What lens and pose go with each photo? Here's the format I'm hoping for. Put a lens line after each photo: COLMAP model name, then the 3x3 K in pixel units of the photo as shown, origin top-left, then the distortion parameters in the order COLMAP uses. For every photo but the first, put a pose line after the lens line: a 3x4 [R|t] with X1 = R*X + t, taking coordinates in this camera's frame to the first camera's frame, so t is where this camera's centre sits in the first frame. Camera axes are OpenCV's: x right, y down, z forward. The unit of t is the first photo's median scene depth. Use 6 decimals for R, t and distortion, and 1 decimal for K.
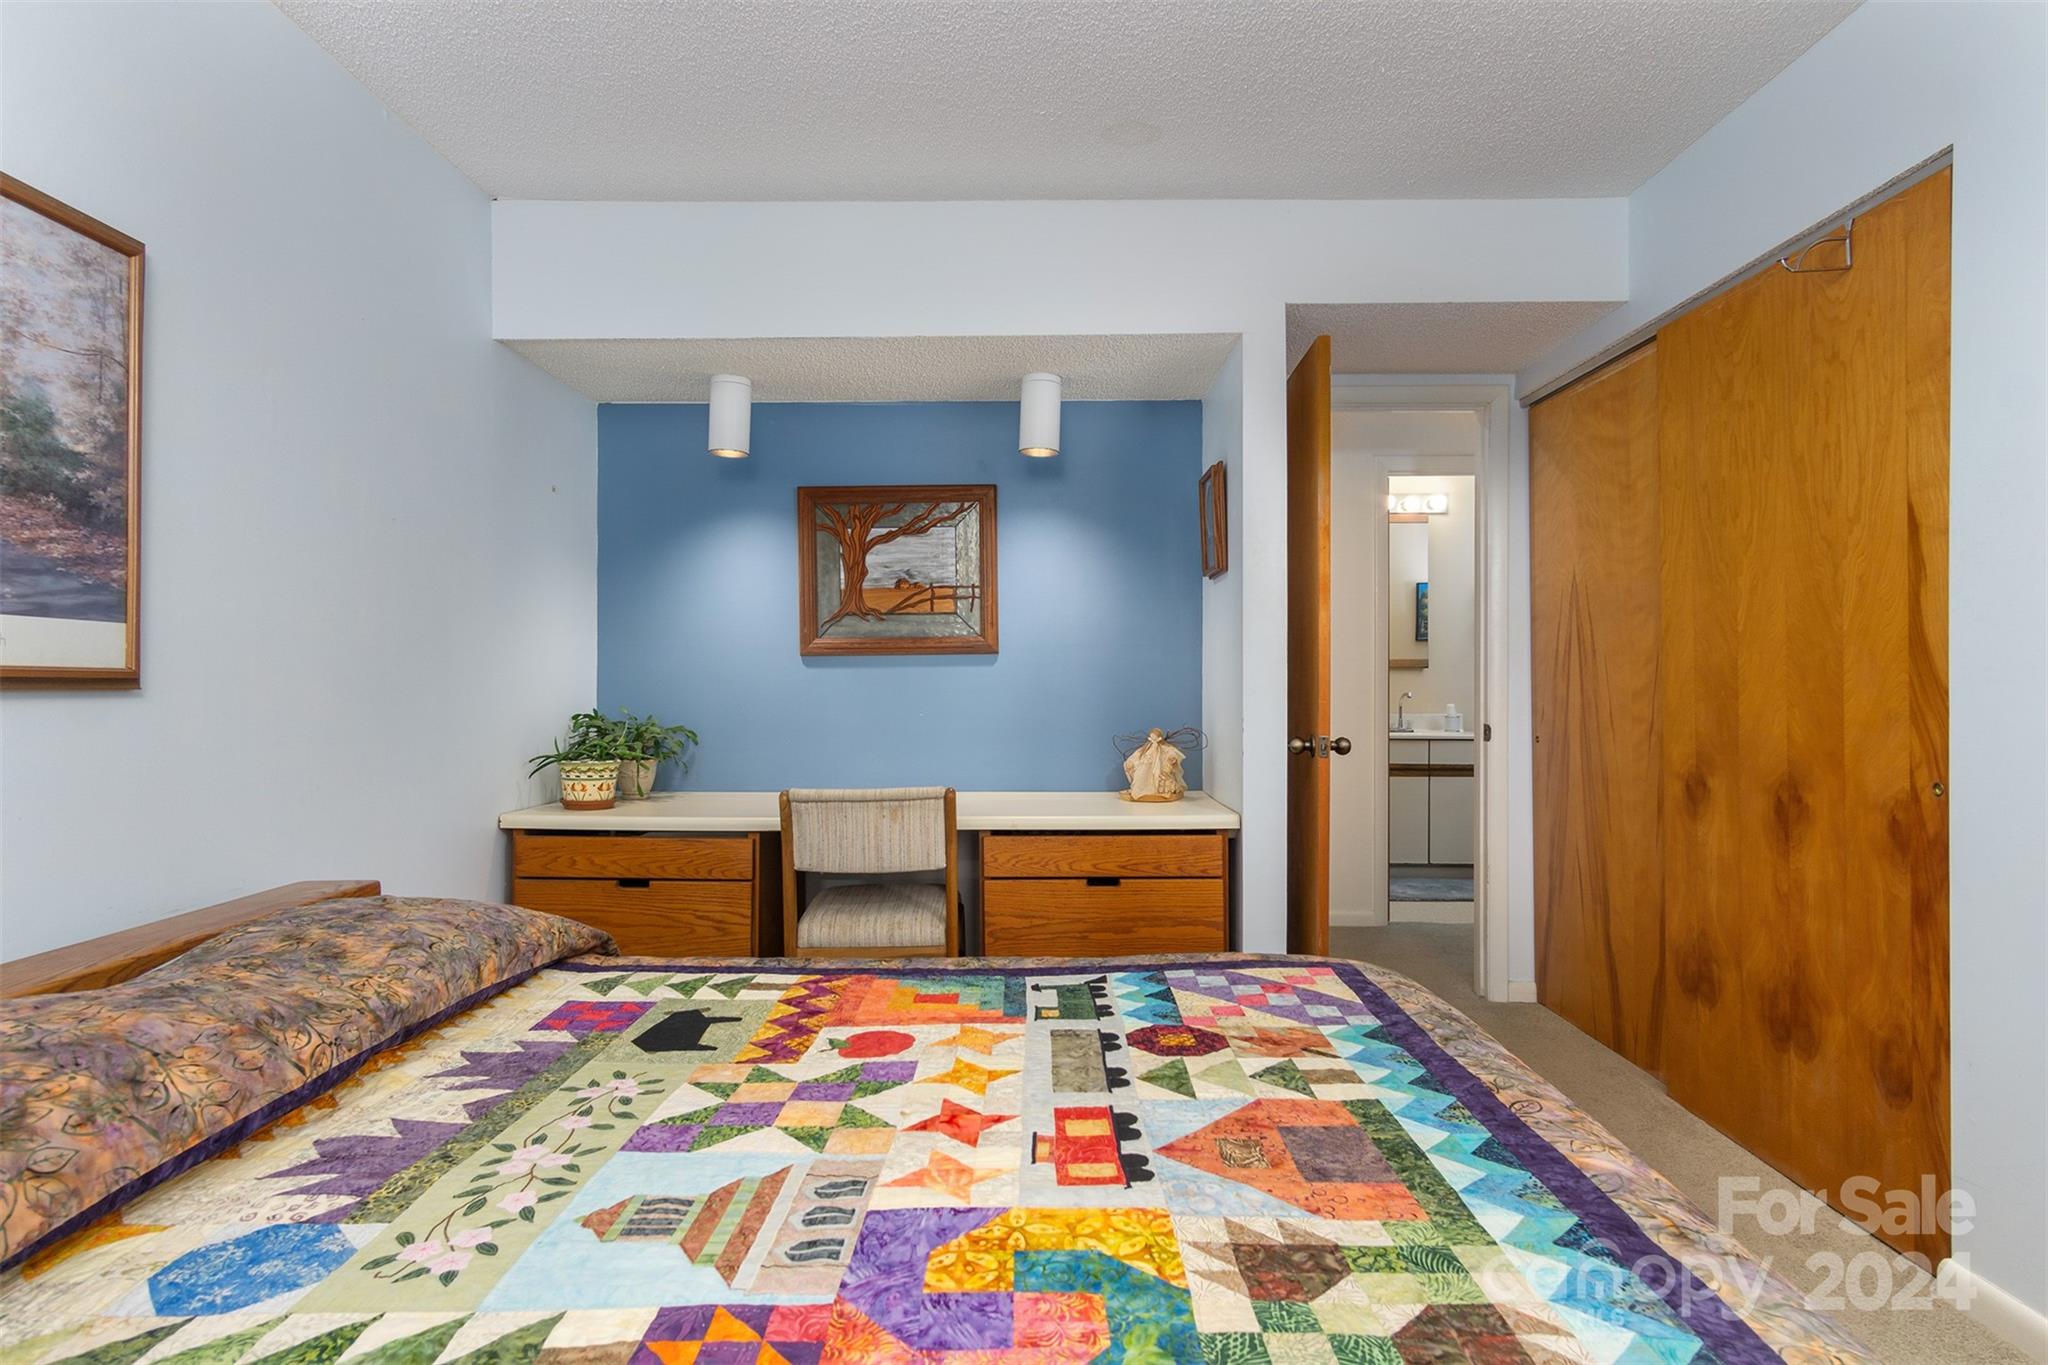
lens RADIAL K [[1079.9, 0, 1024.7], [0, 1079.9, 677.8], [0, 0, 1]] dist [0.003609, 0.003431]
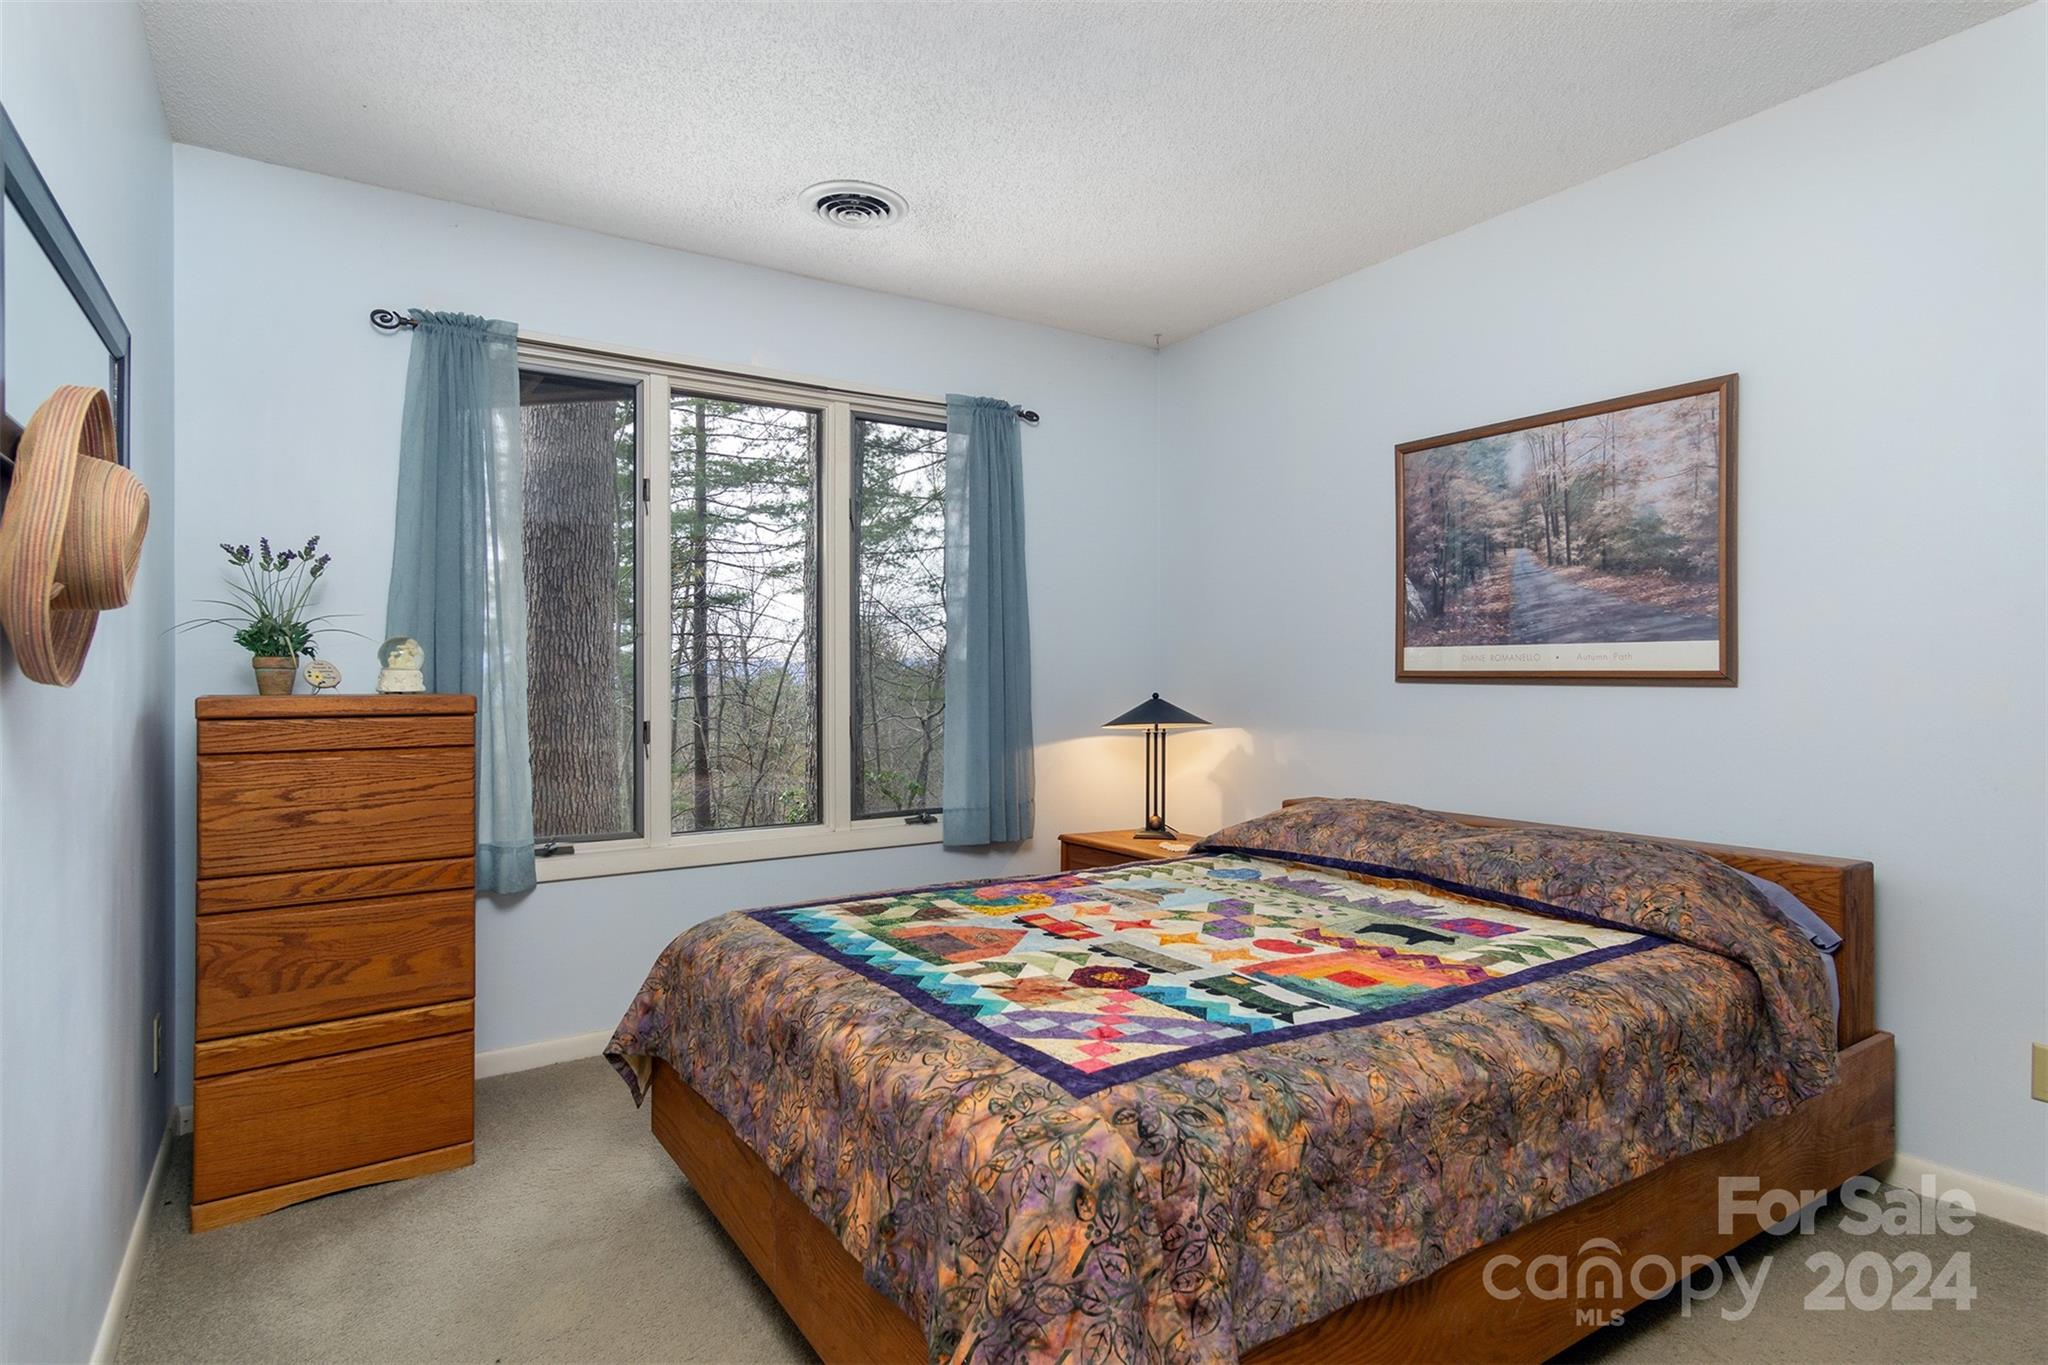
lens RADIAL K [[1079.9, 0, 1024.7], [0, 1079.9, 677.8], [0, 0, 1]] dist [0.003609, 0.003431]
pose [[-0.829066, 0.001582, -0.559149, 0.836373], [0.003237, 0.999993, -0.001970, 0.000505], [0.559142, -0.003443, -0.829065, 1.820665]]
